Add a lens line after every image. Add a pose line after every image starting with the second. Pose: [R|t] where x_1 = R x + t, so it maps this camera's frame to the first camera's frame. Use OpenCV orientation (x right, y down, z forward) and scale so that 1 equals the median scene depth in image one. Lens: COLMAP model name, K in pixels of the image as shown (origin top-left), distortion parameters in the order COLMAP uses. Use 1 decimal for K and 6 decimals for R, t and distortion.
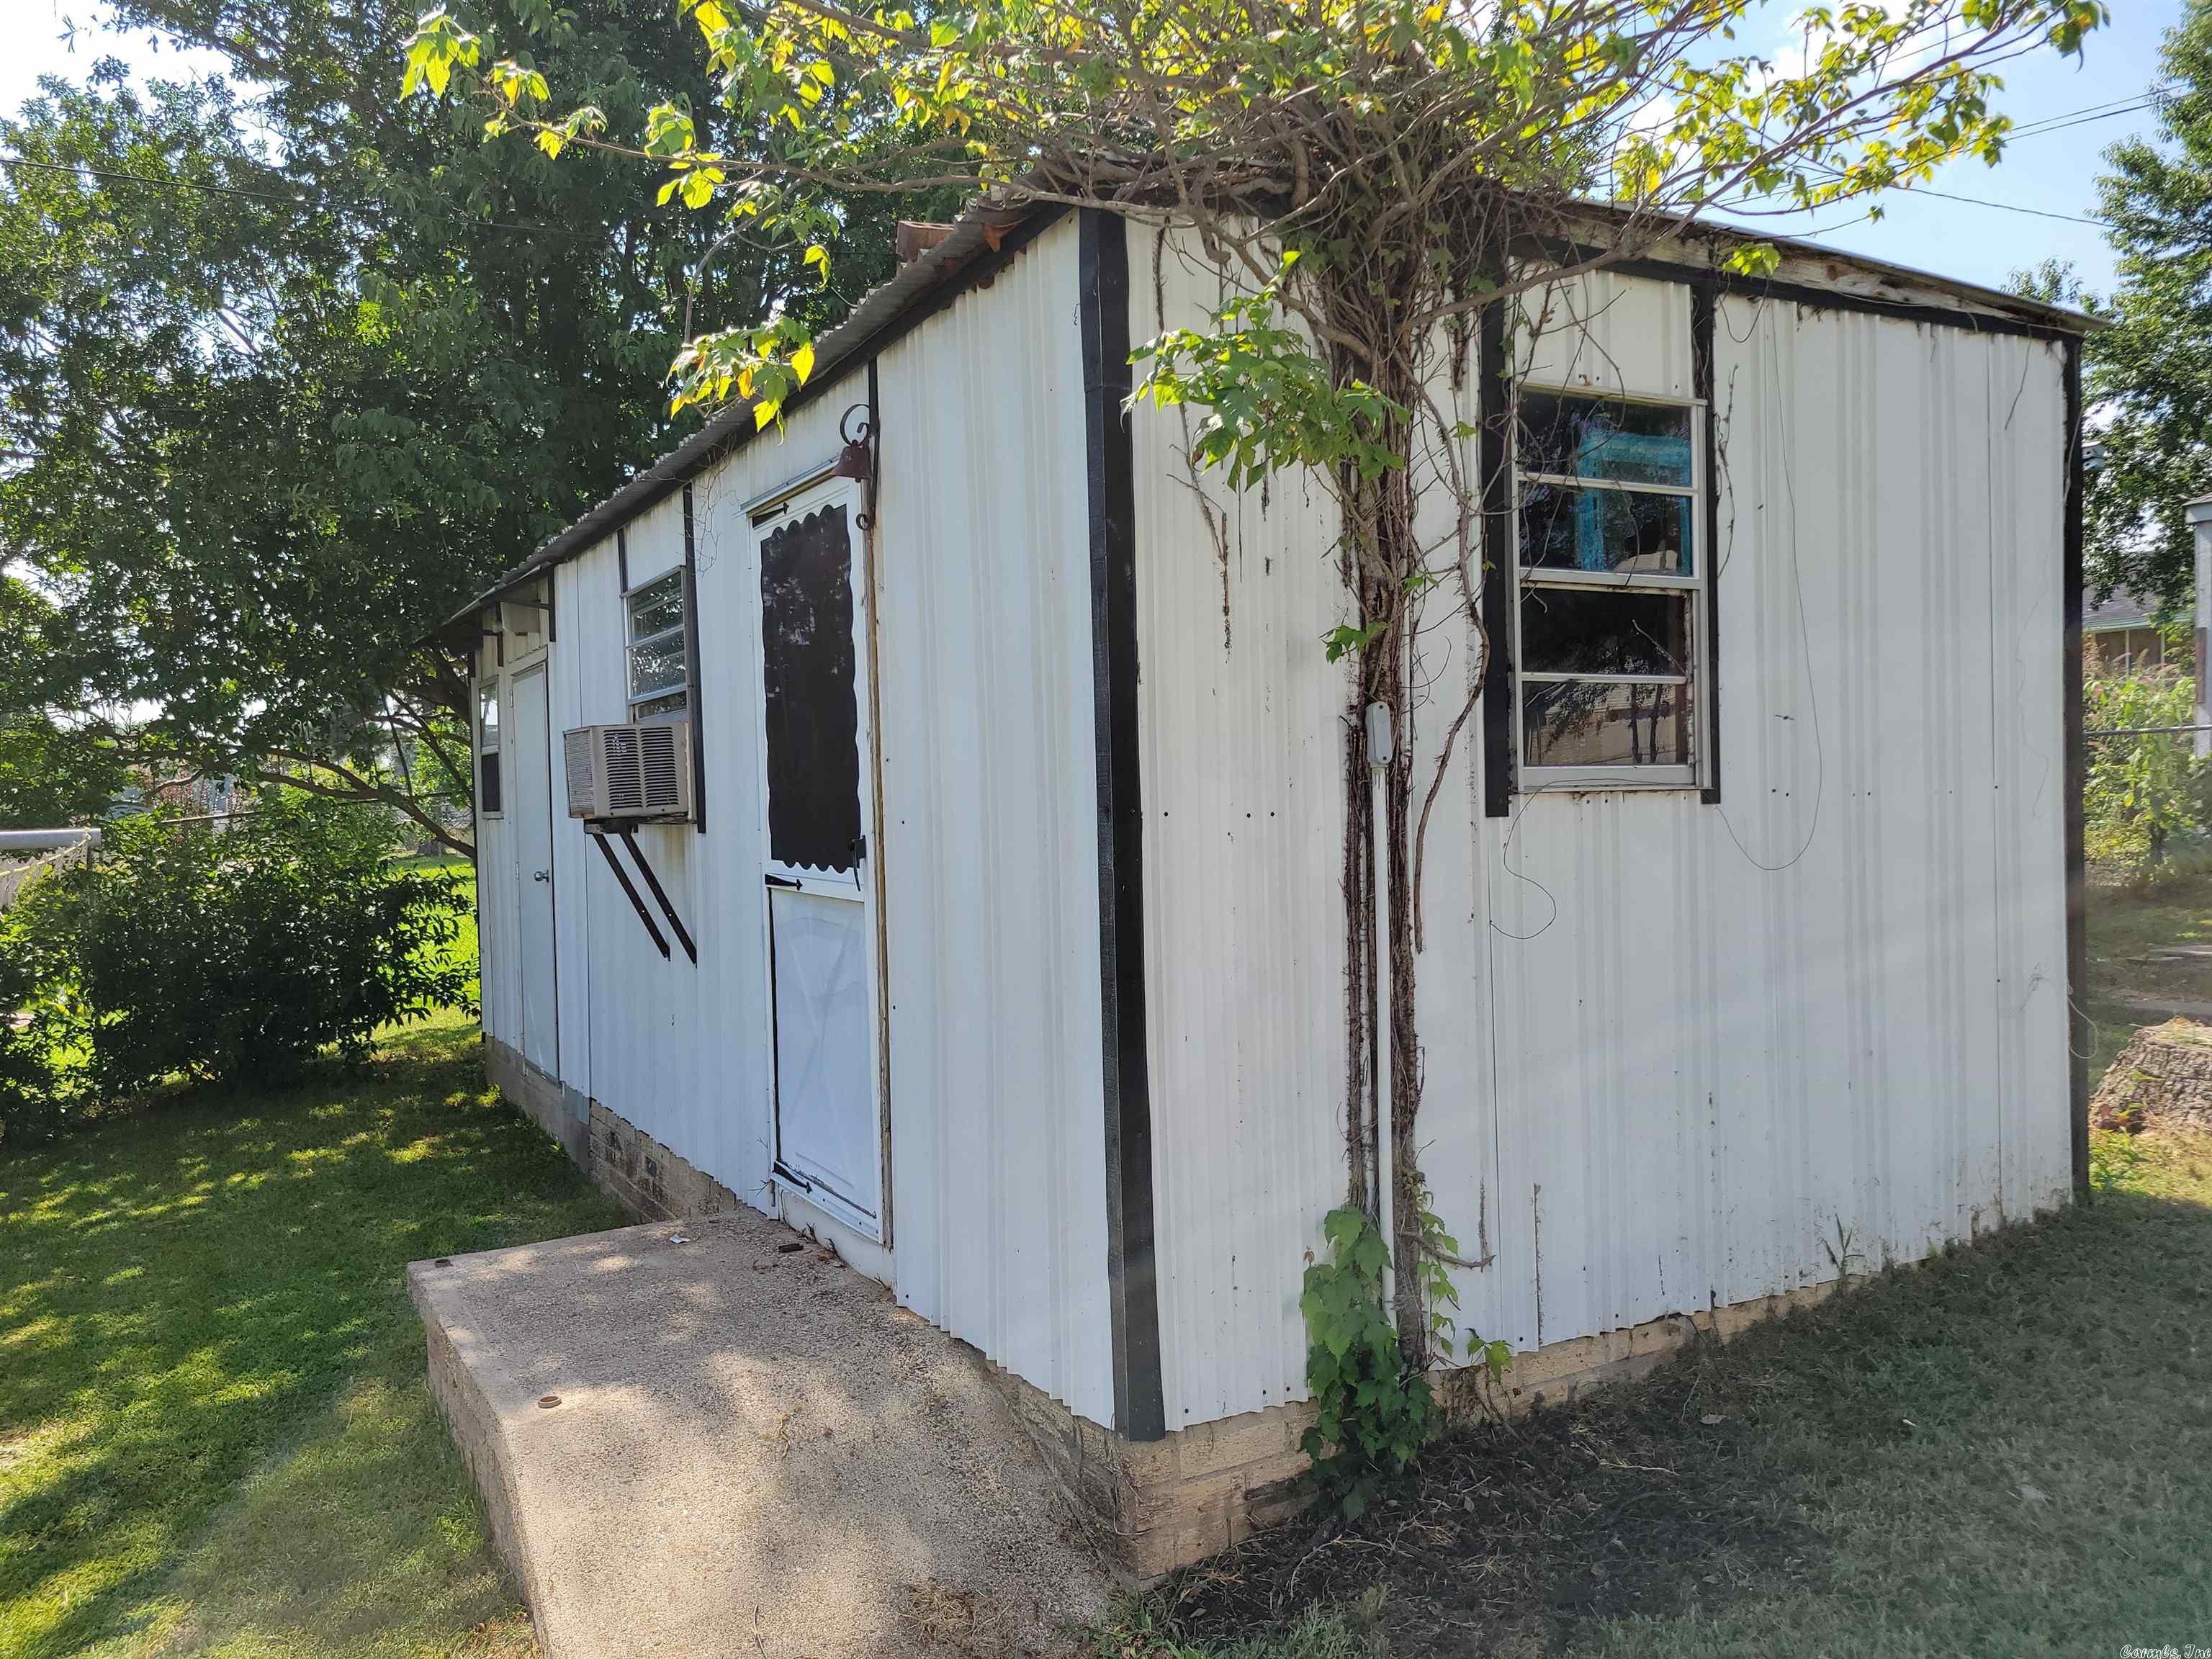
lens RADIAL K [[1649.3, 0, 1078.6], [0, 1649.3, 839.2], [0, 0, 1]] dist [0.057054, -0.031238]
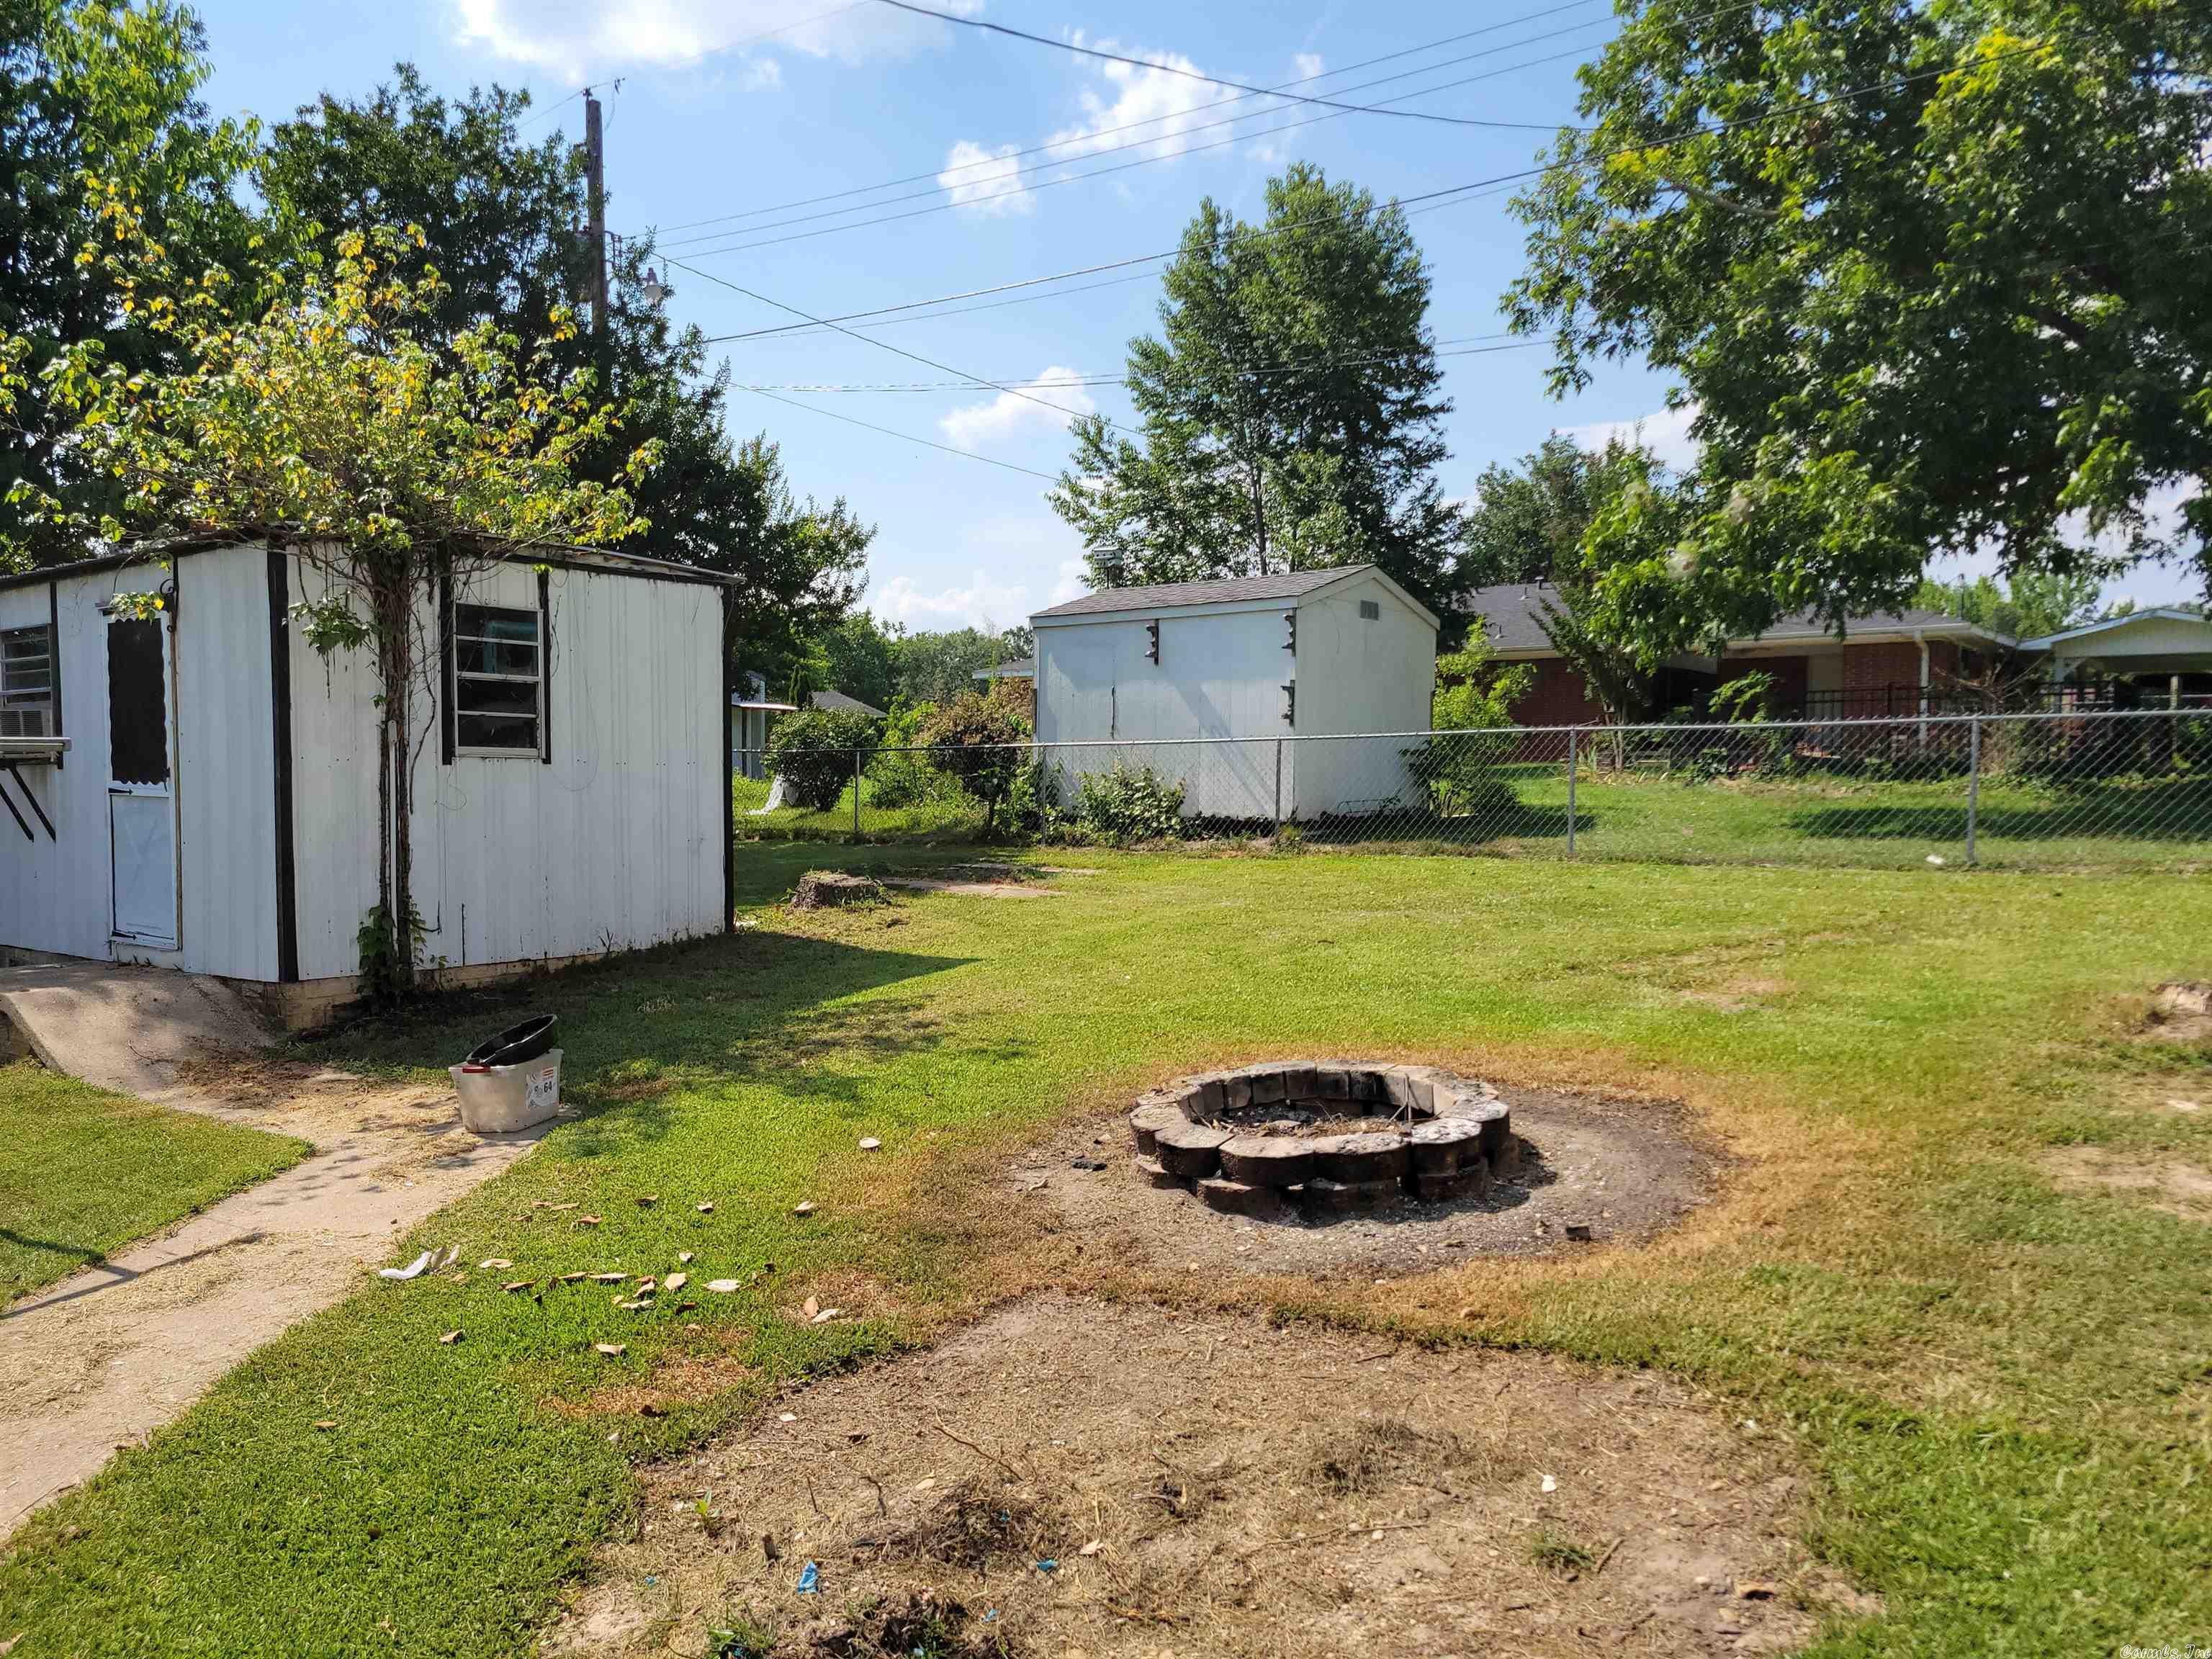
lens RADIAL K [[1792.2, 0, 1104.6], [0, 1792.2, 864.0], [0, 0, 1]] dist [0.073125, 0.002752]
pose [[0.931327, 0.011208, 0.364013, 0.168282], [-0.015937, 0.999823, 0.009989, 0.093526], [-0.363836, -0.015104, 0.931340, -1.971539]]
